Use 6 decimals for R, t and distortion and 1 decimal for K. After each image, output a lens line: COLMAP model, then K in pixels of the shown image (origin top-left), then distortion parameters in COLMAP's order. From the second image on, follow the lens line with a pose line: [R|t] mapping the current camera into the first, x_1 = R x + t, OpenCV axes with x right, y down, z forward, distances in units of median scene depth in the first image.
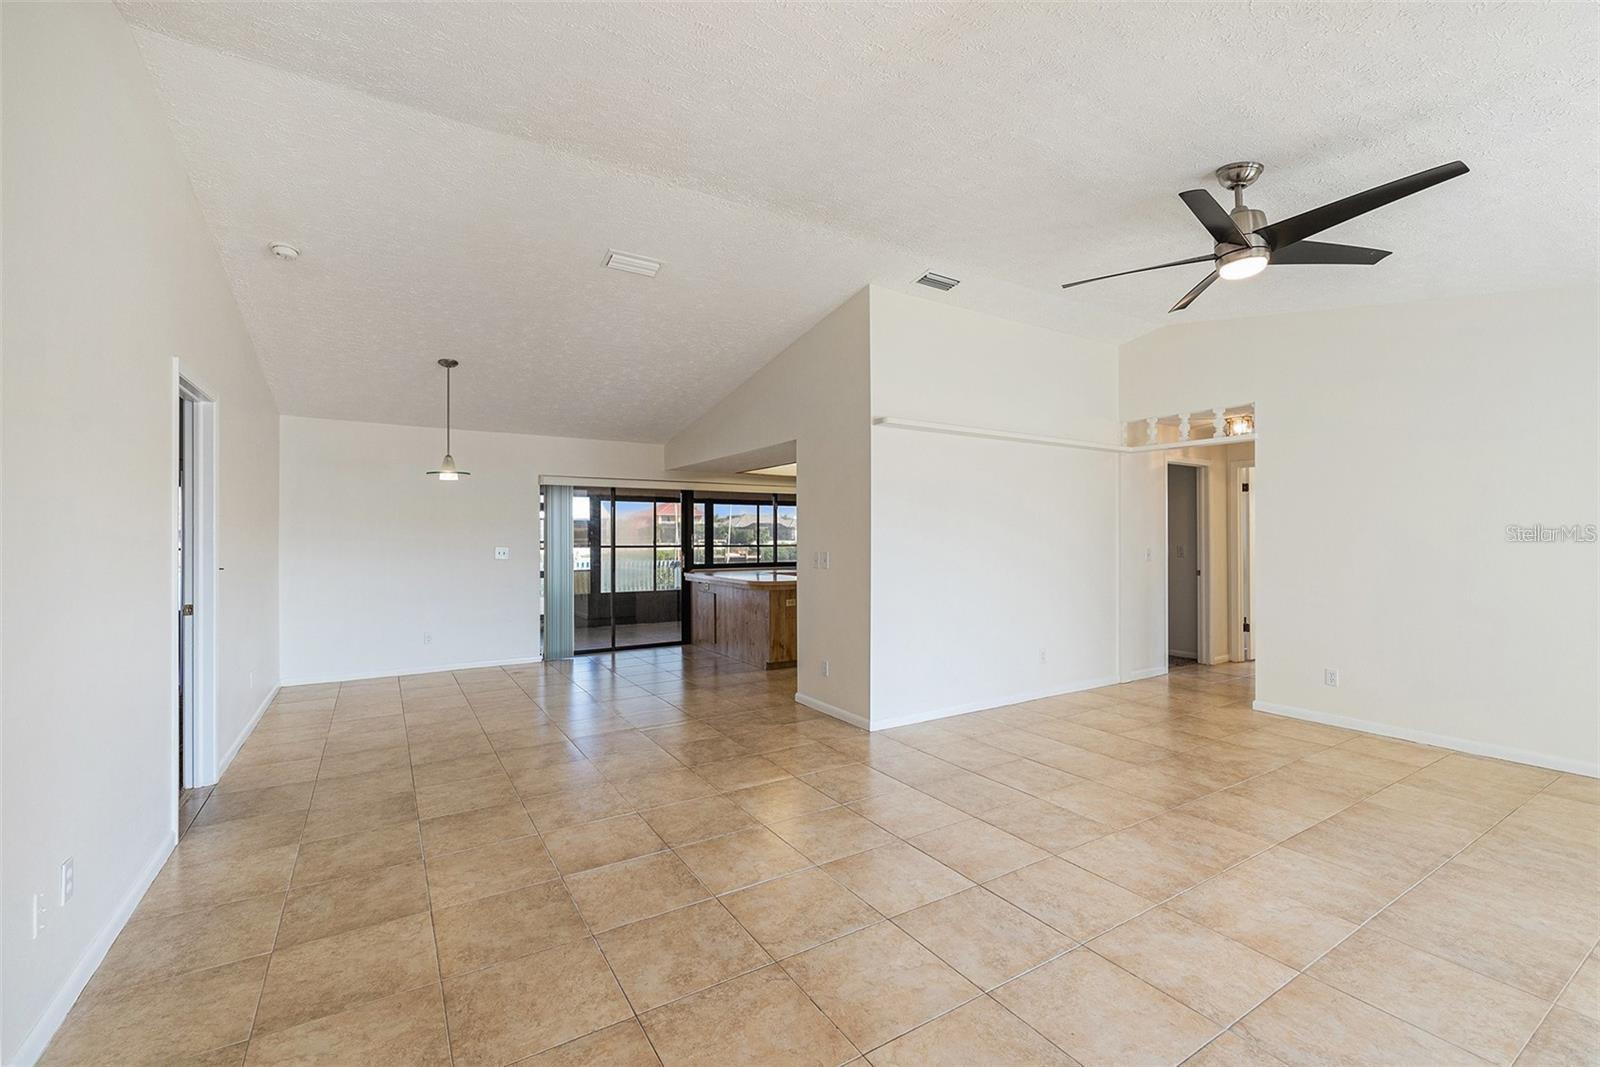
lens RADIAL K [[678.1, 0, 800.0], [0, 678.1, 533.5], [0, 0, 1]] dist [-0.002734, -0.000286]
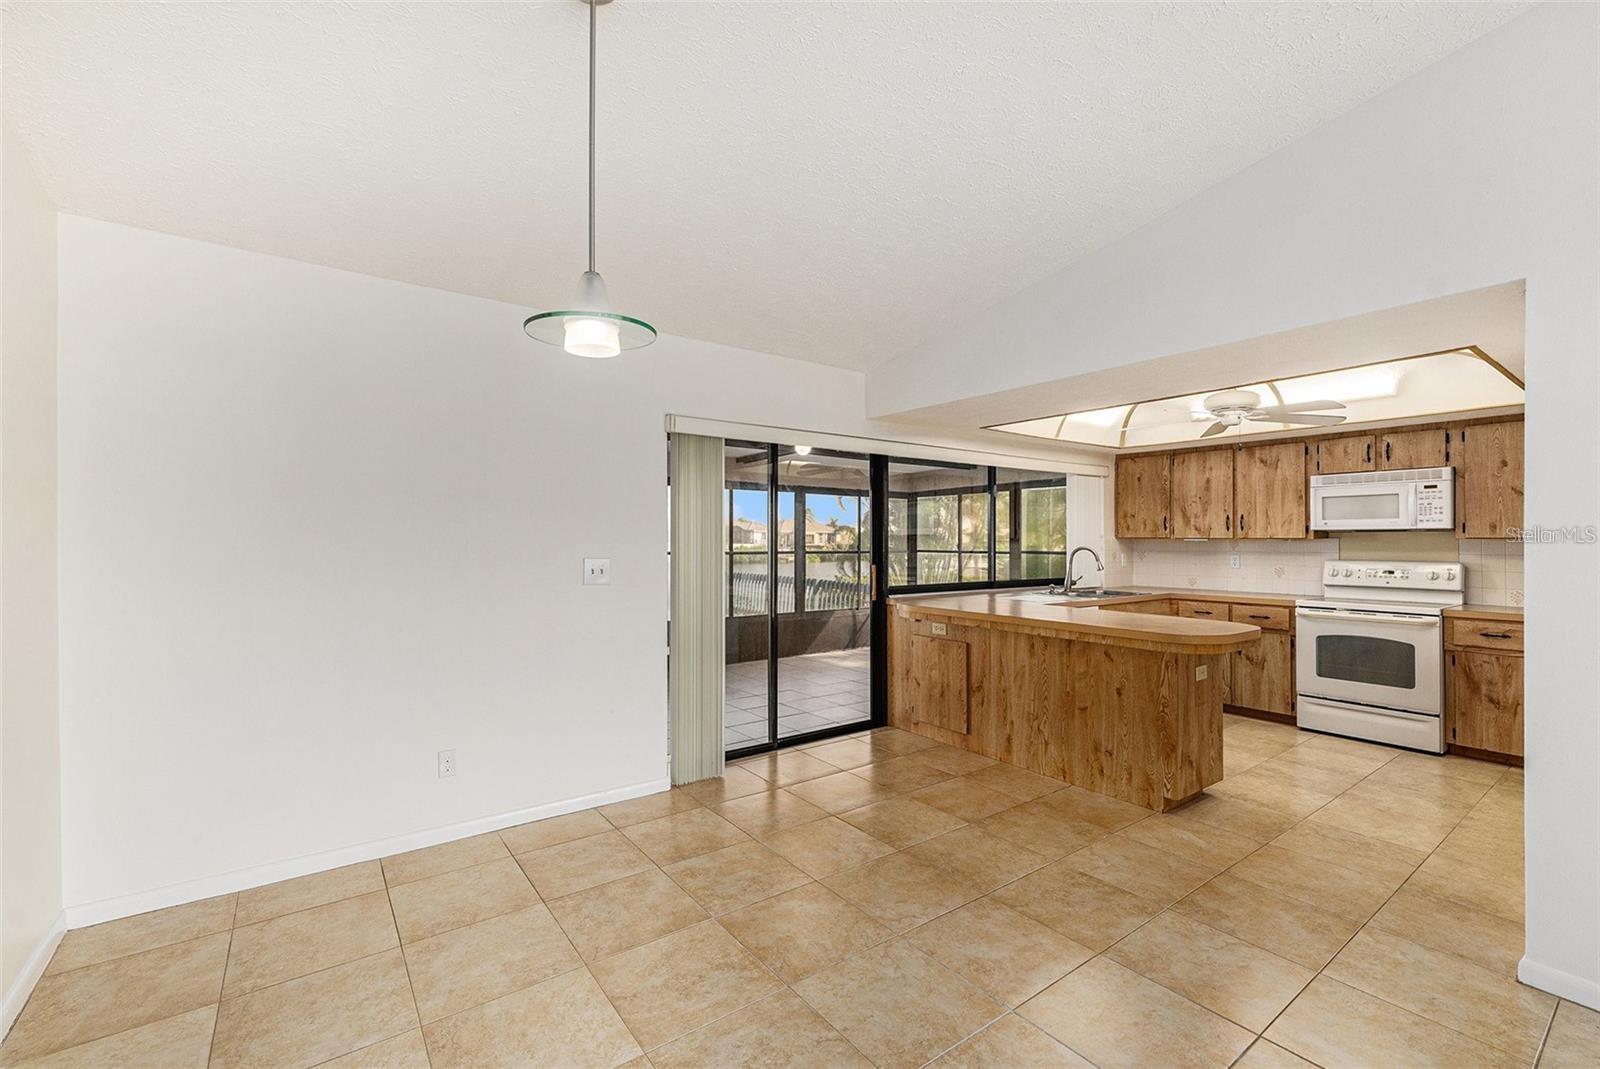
lens RADIAL K [[678.1, 0, 800.0], [0, 678.1, 534.5], [0, 0, 1]] dist [-0.002734, -0.000286]
pose [[0.997125, 0.004607, 0.075637, -0.579602], [-0.004375, 0.999985, -0.003232, 0.006090], [-0.075651, 0.002892, 0.997130, 0.888890]]
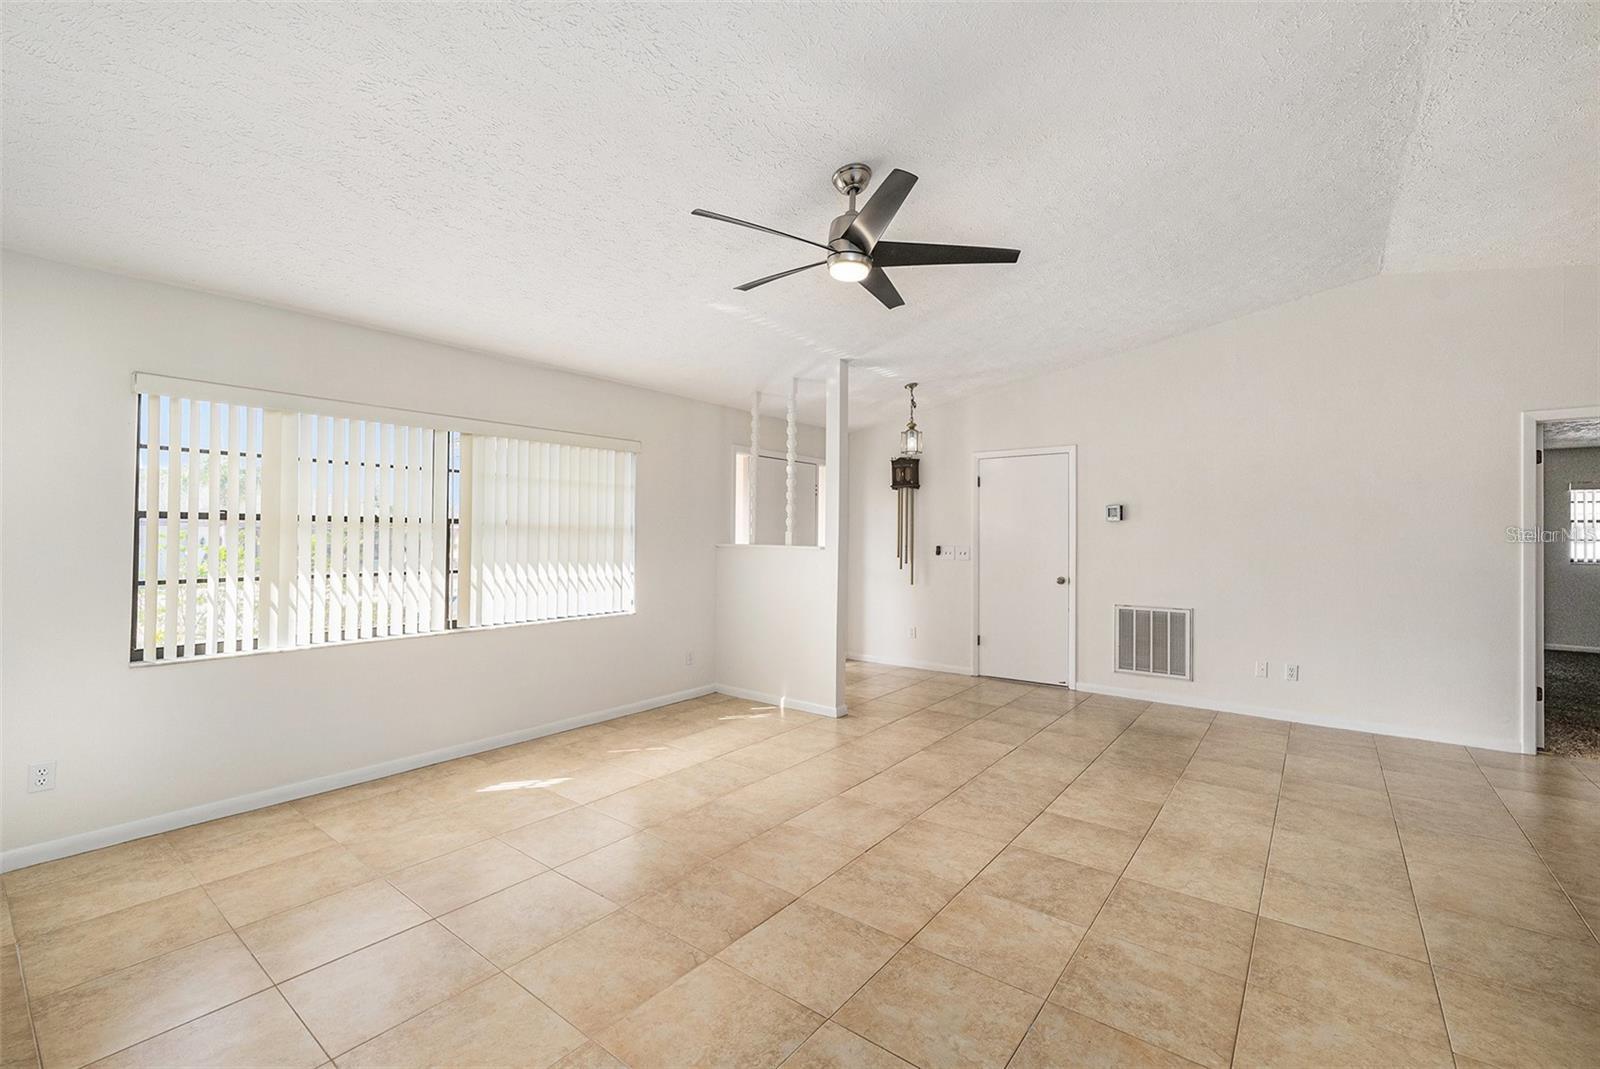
lens RADIAL K [[678.1, 0, 800.0], [0, 678.1, 534.5], [0, 0, 1]] dist [-0.002734, -0.000286]
pose [[-0.938540, -0.004096, -0.345147, 0.729329], [-0.003127, 0.999989, -0.003364, 0.005065], [0.345157, -0.002078, -0.938543, 1.312997]]
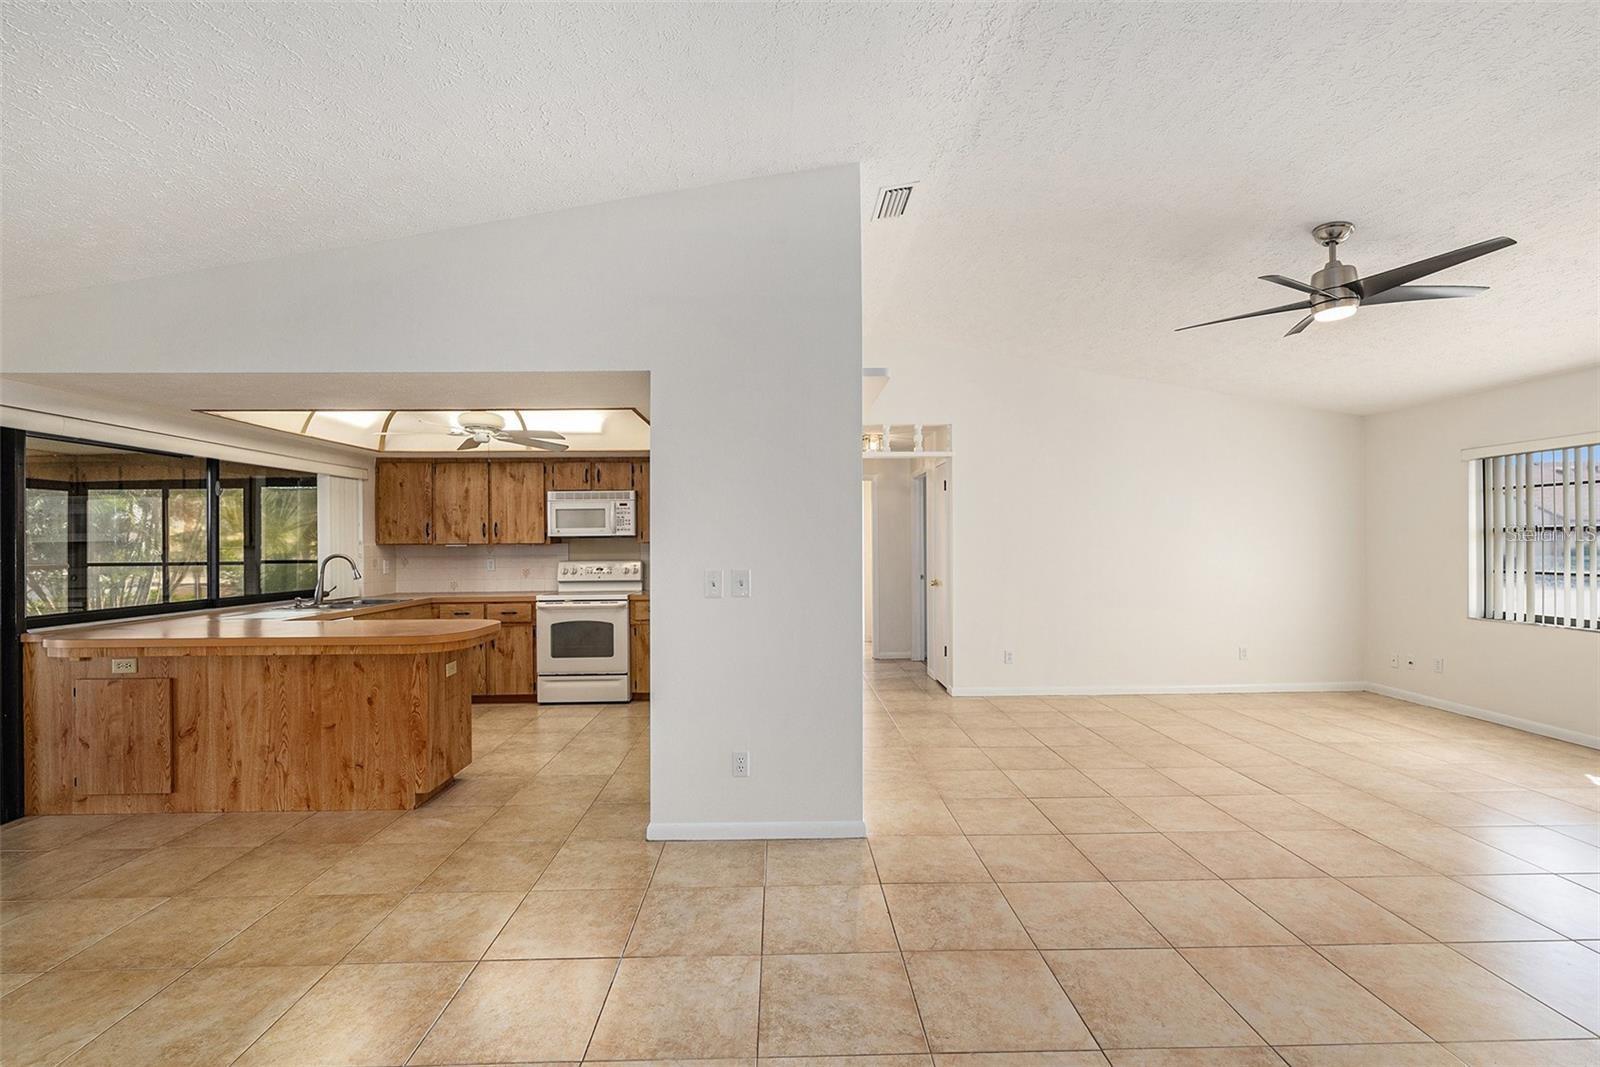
lens RADIAL K [[698.1, 0, 802.9], [0, 698.1, 537.7], [0, 0, 1]] dist [-0.002656, -0.000306]
pose [[0.504653, 0.003814, 0.863314, -0.590499], [0.002975, 0.999977, -0.006157, 0.003733], [-0.863317, 0.005676, 0.504630, 0.807941]]
